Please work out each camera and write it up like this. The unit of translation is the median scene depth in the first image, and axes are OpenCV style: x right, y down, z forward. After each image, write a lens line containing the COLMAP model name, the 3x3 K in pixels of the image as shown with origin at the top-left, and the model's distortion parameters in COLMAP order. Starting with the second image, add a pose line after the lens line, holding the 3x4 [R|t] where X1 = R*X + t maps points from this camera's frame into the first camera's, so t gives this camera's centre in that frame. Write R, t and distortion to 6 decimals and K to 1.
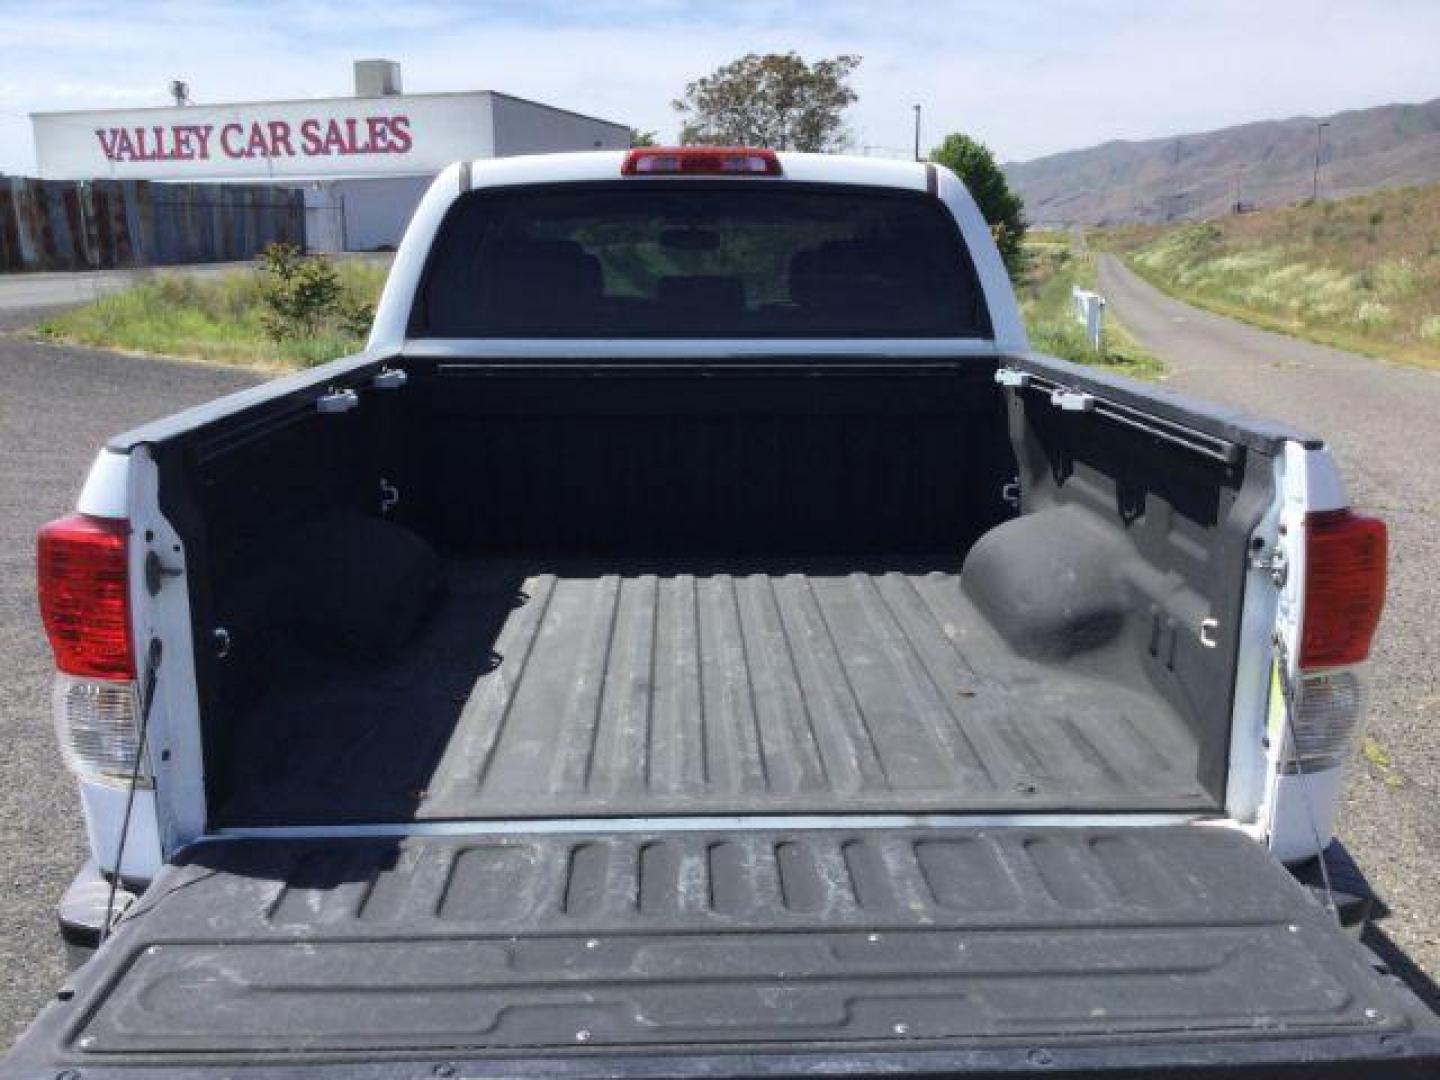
lens RADIAL K [[1338.0, 0, 731.9], [0, 1338.0, 538.7], [0, 0, 1]] dist [0.064030, -0.109002]
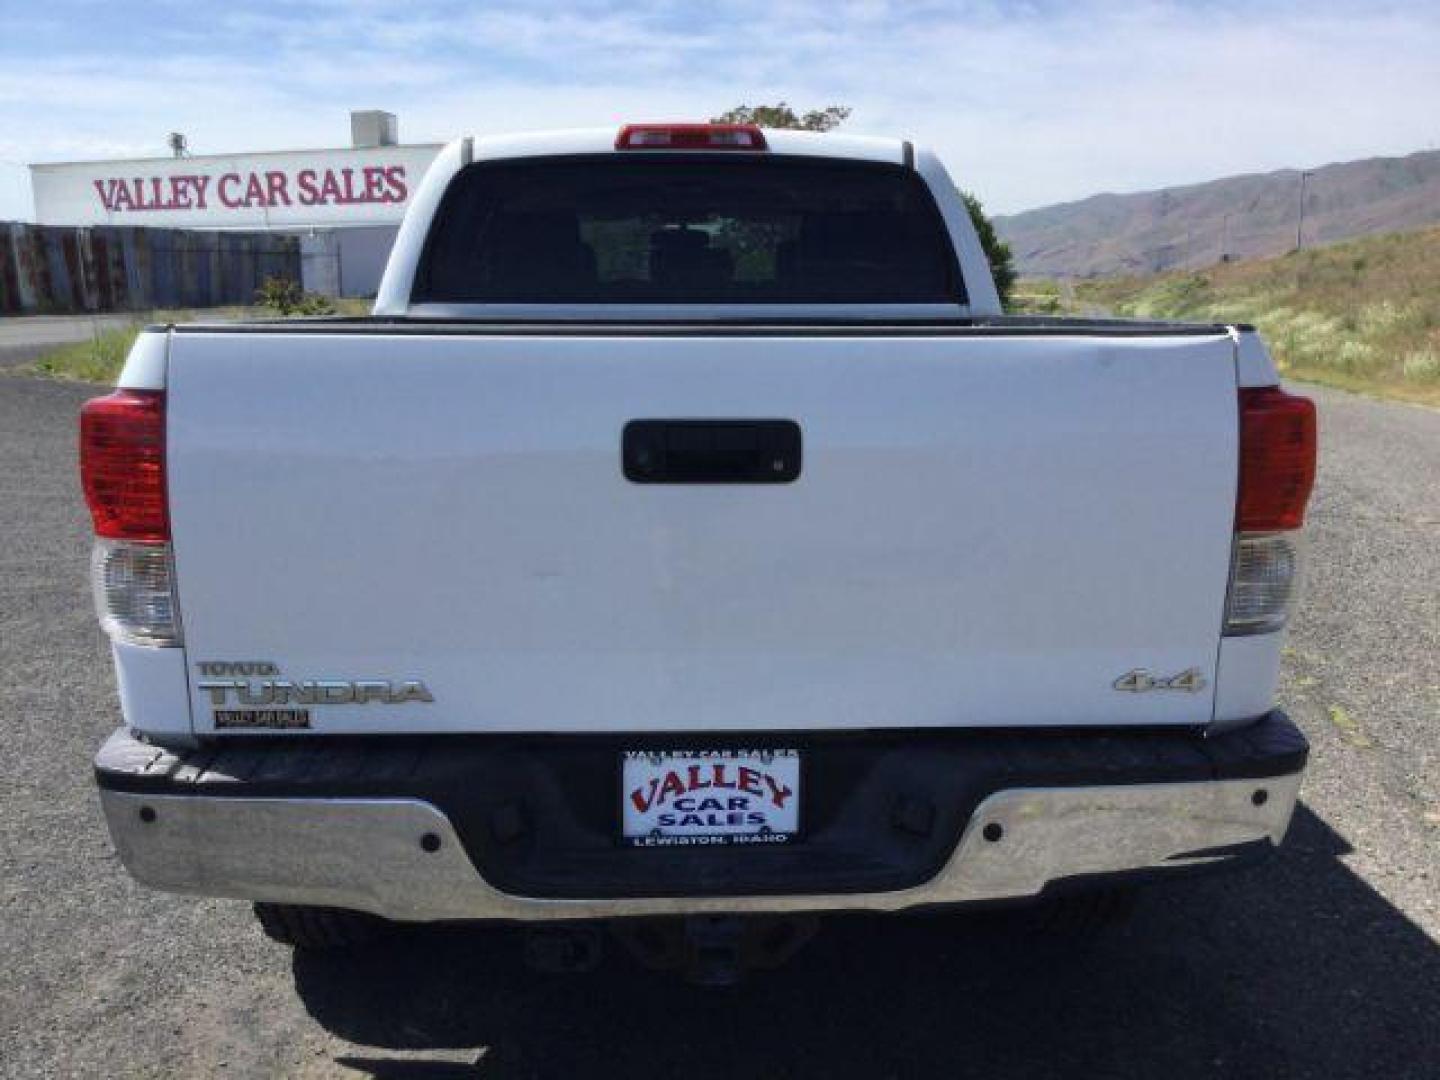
lens RADIAL K [[1336.6, 0, 732.0], [0, 1336.6, 544.4], [0, 0, 1]] dist [0.089329, -0.164761]
pose [[0.999982, -0.003340, 0.004922, 0.000428], [0.003512, 0.999368, -0.035376, 0.008721], [-0.004801, 0.035392, 0.999362, -0.005449]]
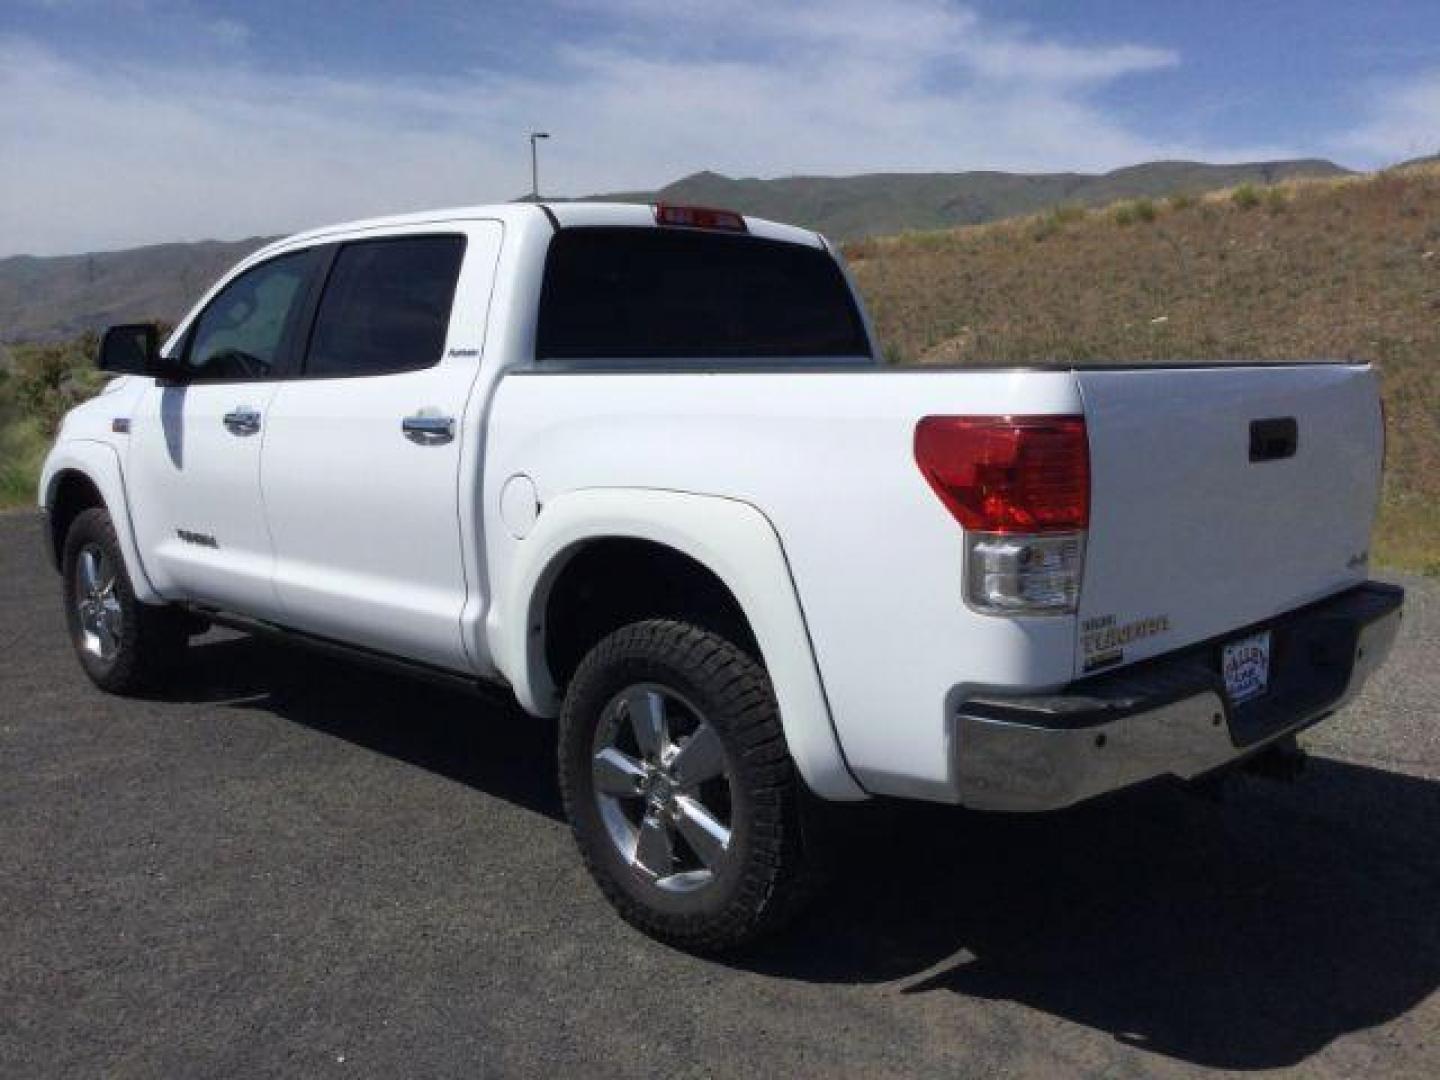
lens RADIAL K [[1336.6, 0, 732.0], [0, 1336.6, 544.4], [0, 0, 1]] dist [0.089329, -0.164761]
pose [[0.717373, -0.102892, 0.689049, -0.099181], [0.160167, 0.986900, -0.019382, 0.005243], [-0.678028, 0.124267, 0.724456, 0.013165]]
